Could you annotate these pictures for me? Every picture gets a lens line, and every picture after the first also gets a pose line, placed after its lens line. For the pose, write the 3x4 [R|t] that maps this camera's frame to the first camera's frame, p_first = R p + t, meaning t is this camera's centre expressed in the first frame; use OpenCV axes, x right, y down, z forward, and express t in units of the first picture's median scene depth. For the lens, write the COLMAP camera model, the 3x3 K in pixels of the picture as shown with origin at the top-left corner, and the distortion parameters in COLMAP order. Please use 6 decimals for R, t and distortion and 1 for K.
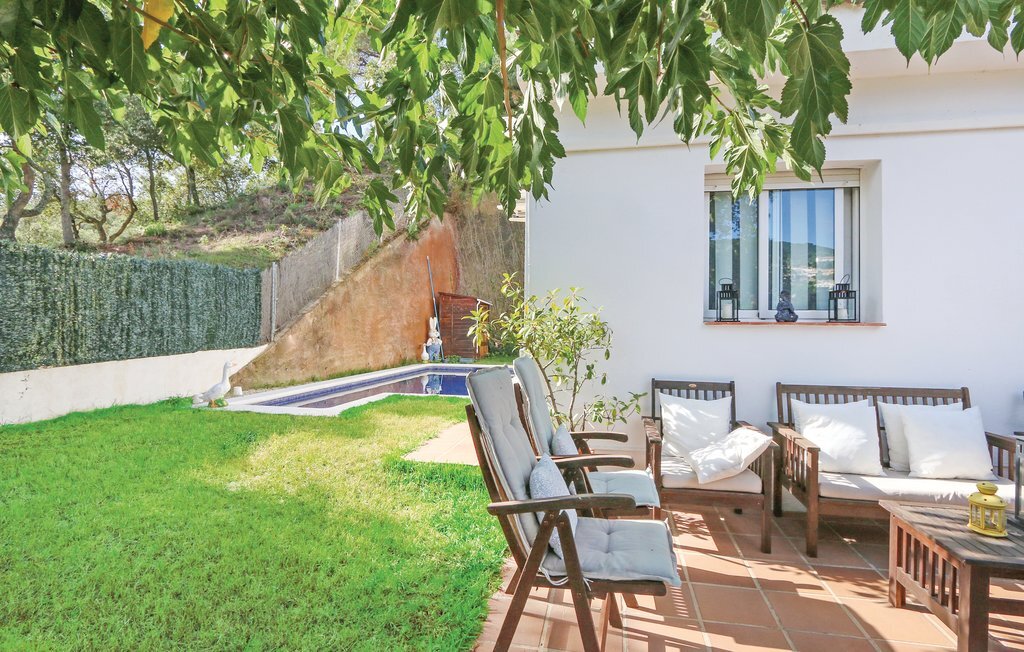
lens RADIAL K [[512.0, 0, 513.6], [0, 512.0, 325.4], [0, 0, 1]] dist [-0.005280, -0.000571]
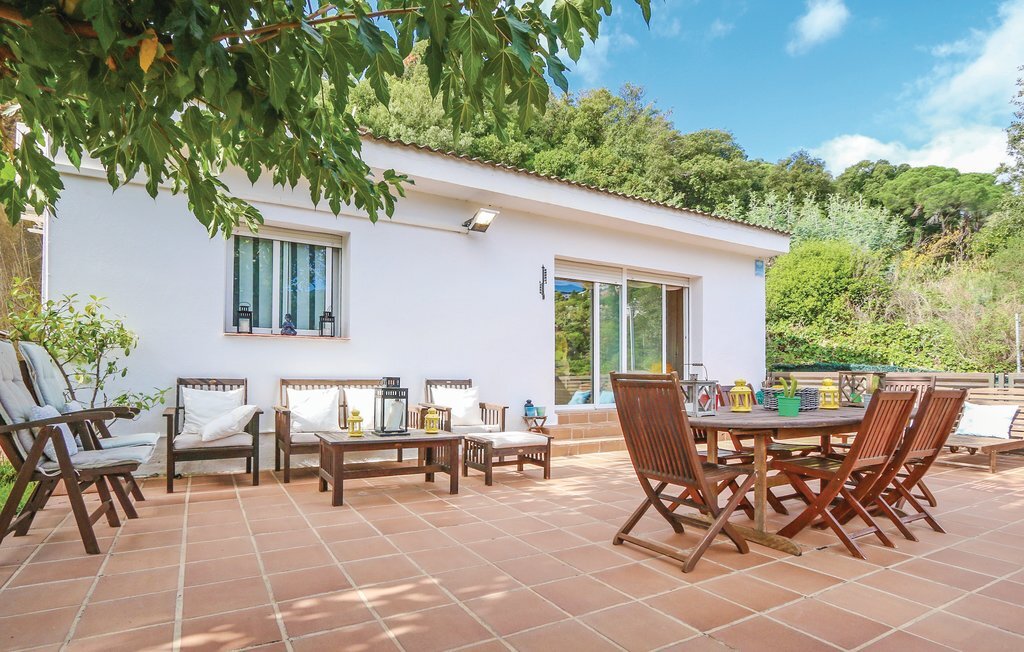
lens RADIAL K [[531.9, 0, 509.3], [0, 531.9, 369.5], [0, 0, 1]] dist [-0.003906, -0.000401]
pose [[0.756992, 0.007741, 0.653378, 0.043813], [0.002713, 0.999884, -0.014989, 0.115763], [-0.653419, 0.013119, 0.756883, -0.530886]]
